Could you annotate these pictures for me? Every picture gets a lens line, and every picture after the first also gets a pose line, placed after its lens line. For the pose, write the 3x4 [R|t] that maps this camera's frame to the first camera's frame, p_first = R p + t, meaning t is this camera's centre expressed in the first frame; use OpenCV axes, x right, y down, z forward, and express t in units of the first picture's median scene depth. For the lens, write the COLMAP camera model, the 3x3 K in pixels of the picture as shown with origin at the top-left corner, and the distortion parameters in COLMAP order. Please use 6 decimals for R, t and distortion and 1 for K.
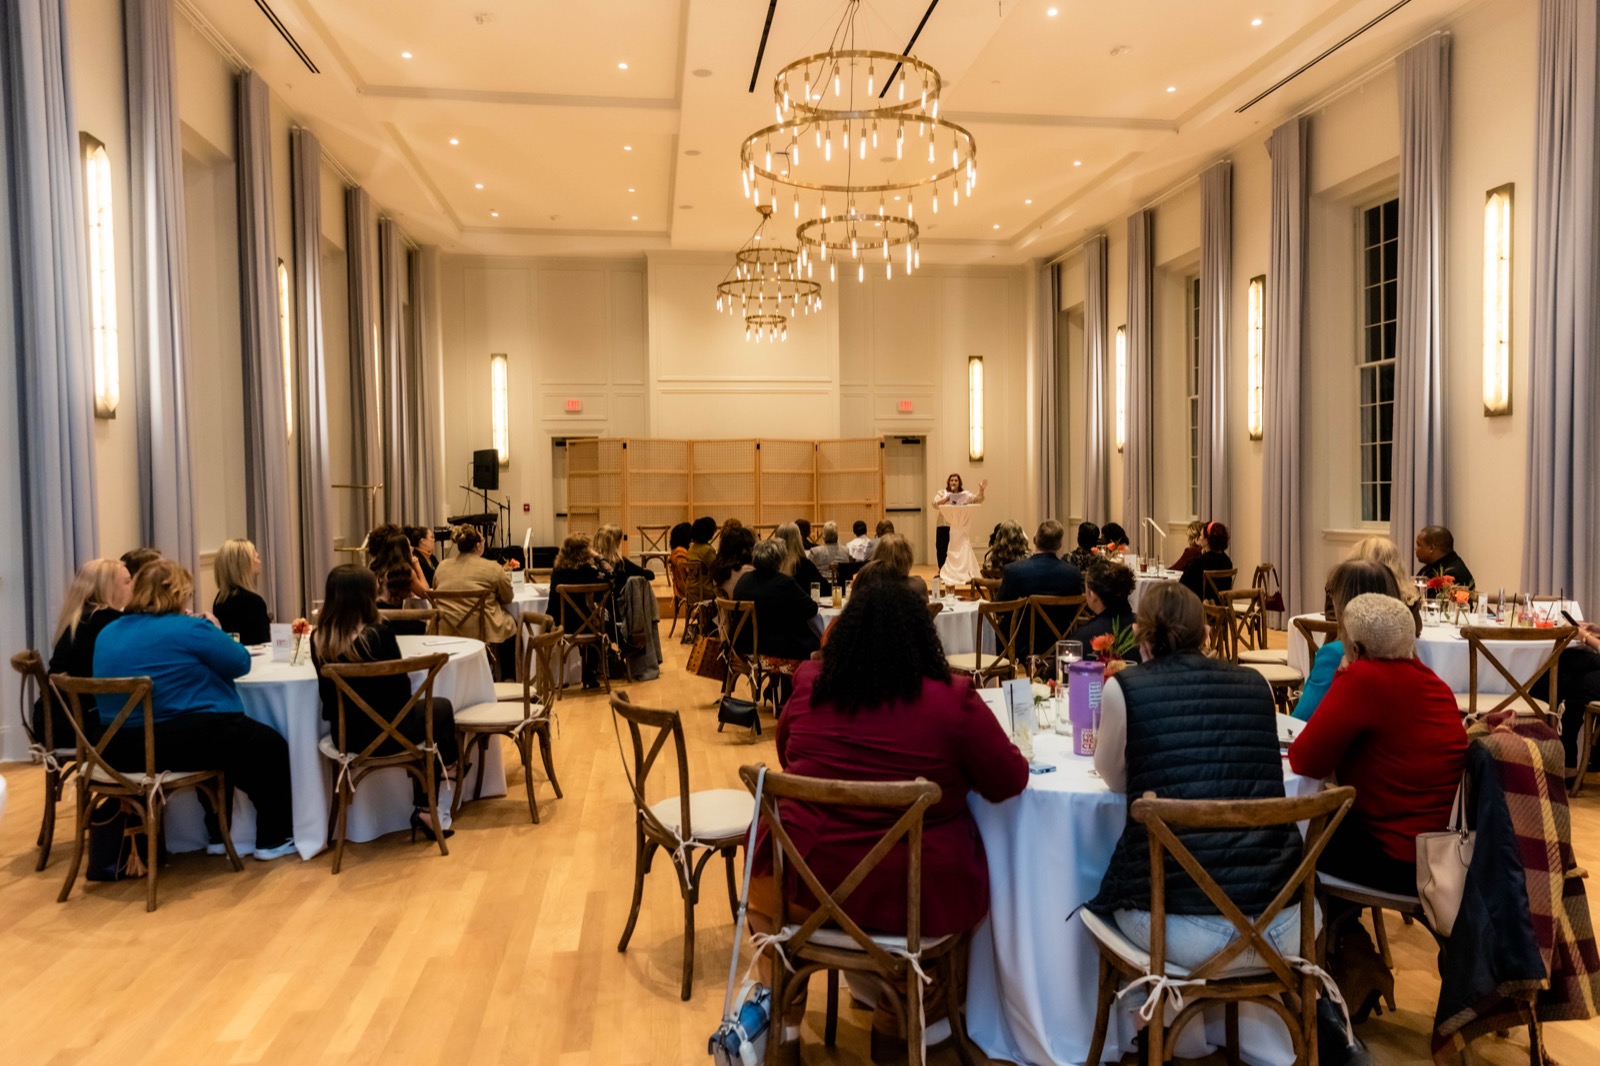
lens RADIAL K [[1106.4, 0, 800.0], [0, 1106.4, 533.0], [0, 0, 1]] dist [0.005242, 0.002910]
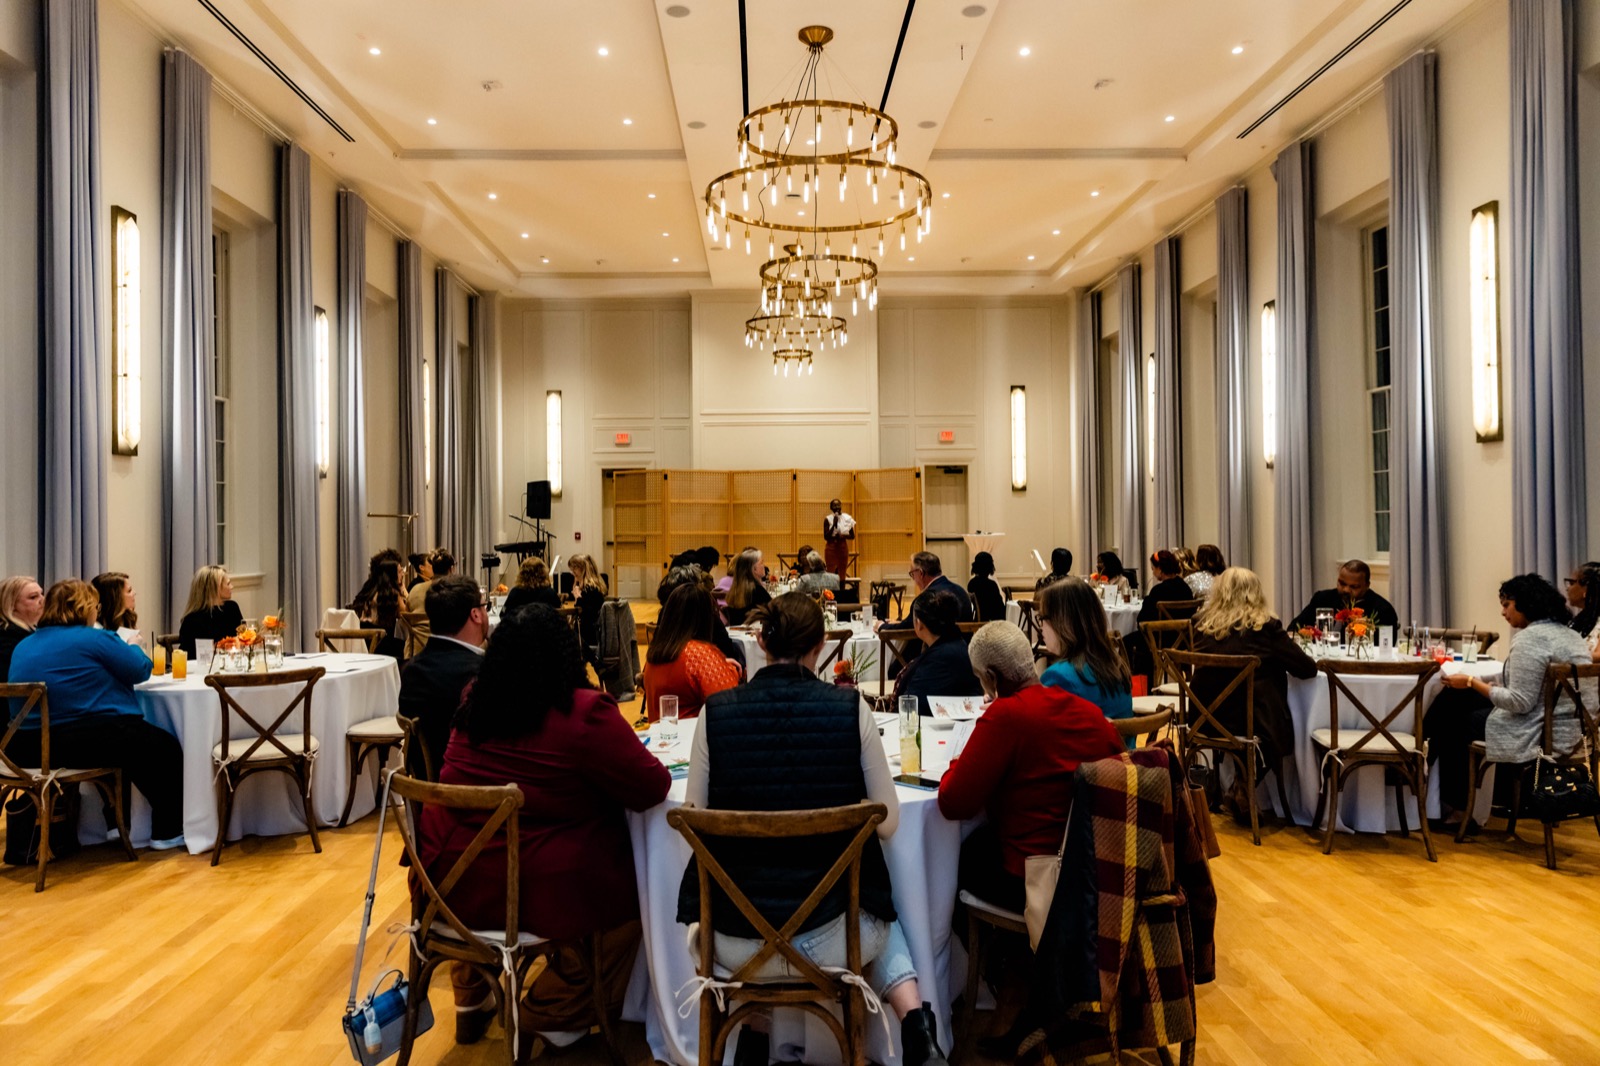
lens RADIAL K [[1098.1, 0, 769.1], [0, 1098.1, 510.9], [0, 0, 1]] dist [0.001158, 0.004311]
pose [[0.991559, -0.000868, -0.129656, 0.105759], [-0.005168, 0.998918, -0.046211, 0.000451], [0.129556, 0.046491, 0.990482, -0.010735]]
